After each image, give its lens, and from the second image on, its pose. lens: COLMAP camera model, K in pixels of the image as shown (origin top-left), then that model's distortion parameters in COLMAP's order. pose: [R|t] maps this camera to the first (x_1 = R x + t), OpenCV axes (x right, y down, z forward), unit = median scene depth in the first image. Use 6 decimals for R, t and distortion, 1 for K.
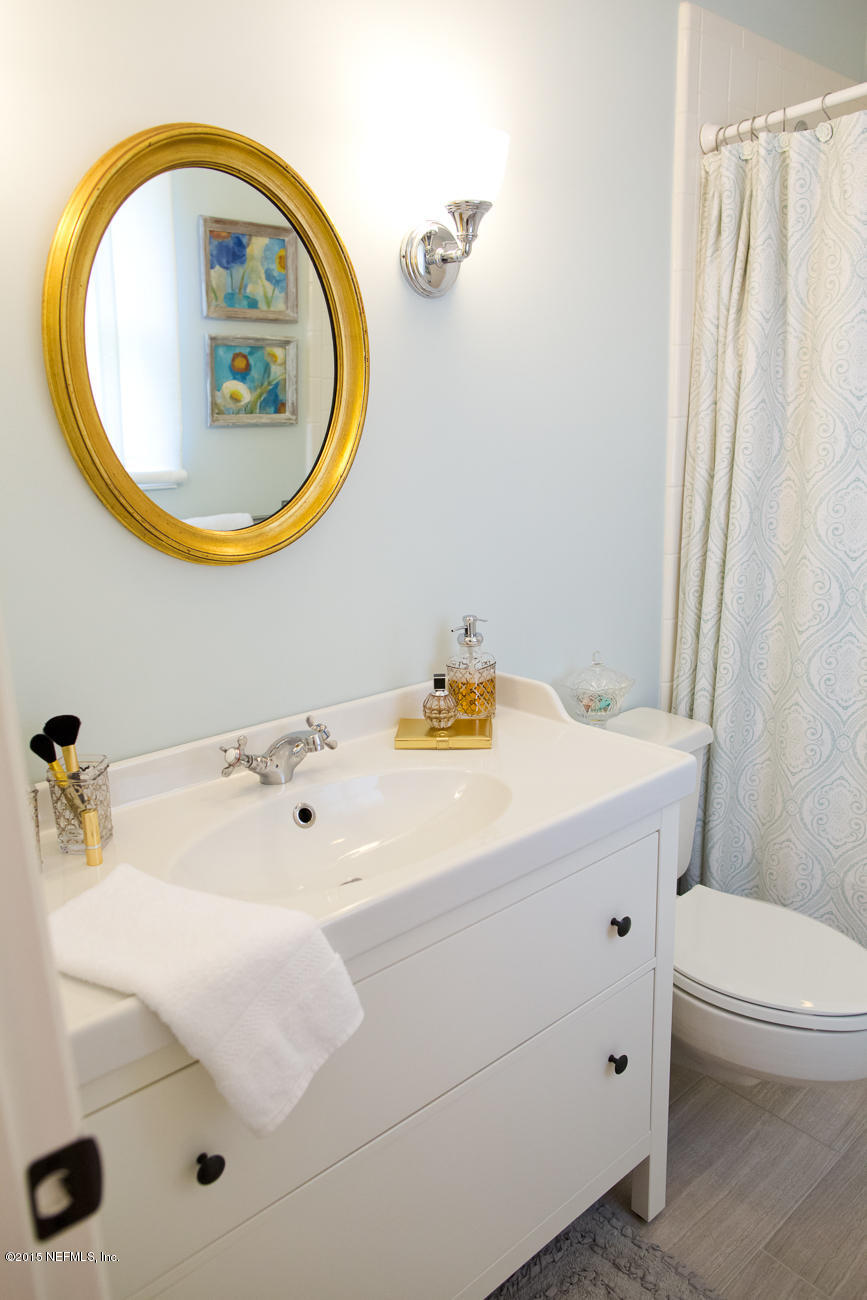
lens RADIAL K [[894.0, 0, 426.9], [0, 894.0, 659.4], [0, 0, 1]] dist [-0.042467, 0.035804]
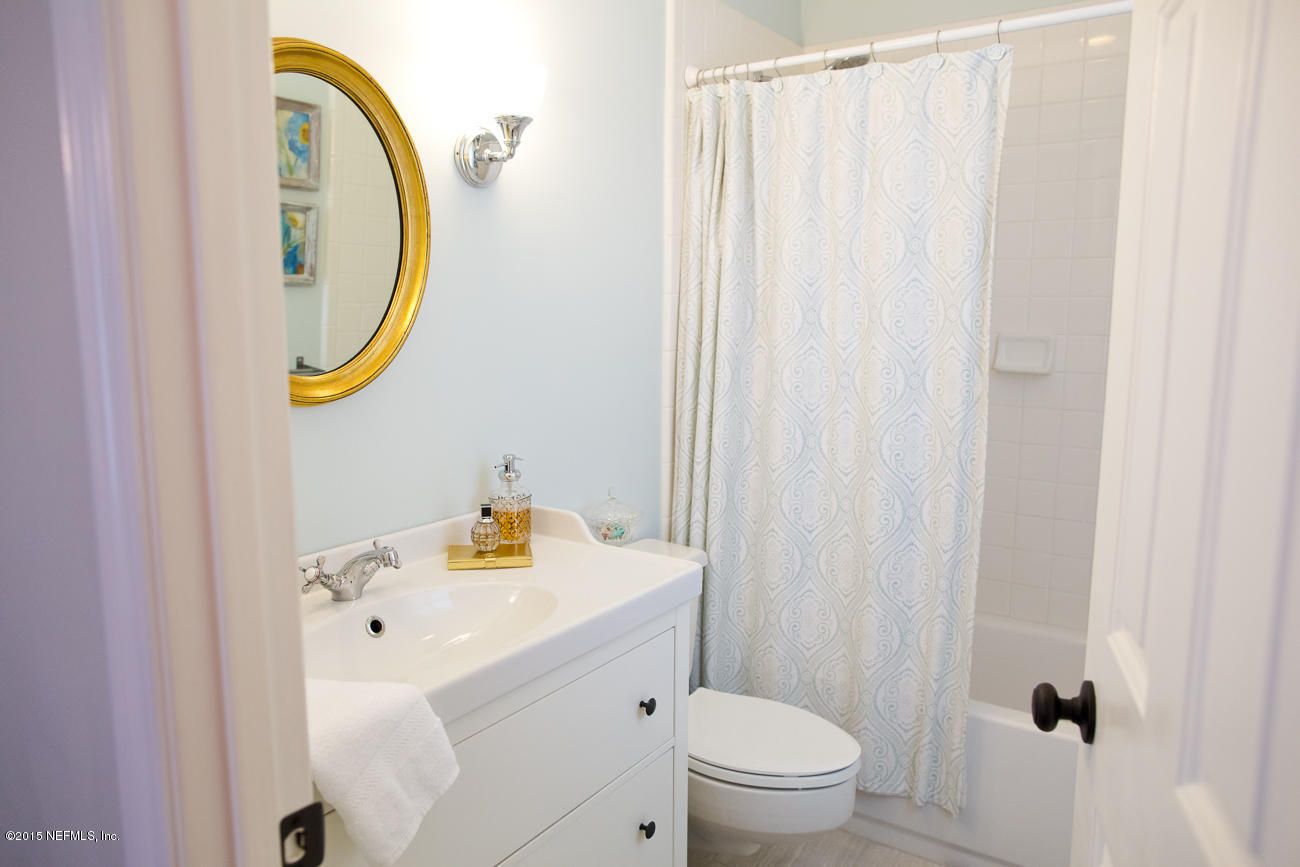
lens RADIAL K [[894.0, 0, 650.5], [0, 894.0, 431.8], [0, 0, 1]] dist [-0.042467, 0.035804]
pose [[0.962927, 0.002068, 0.269753, -0.086394], [0.026130, 0.994553, -0.100901, 0.042595], [-0.268492, 0.104209, 0.957629, -0.159996]]
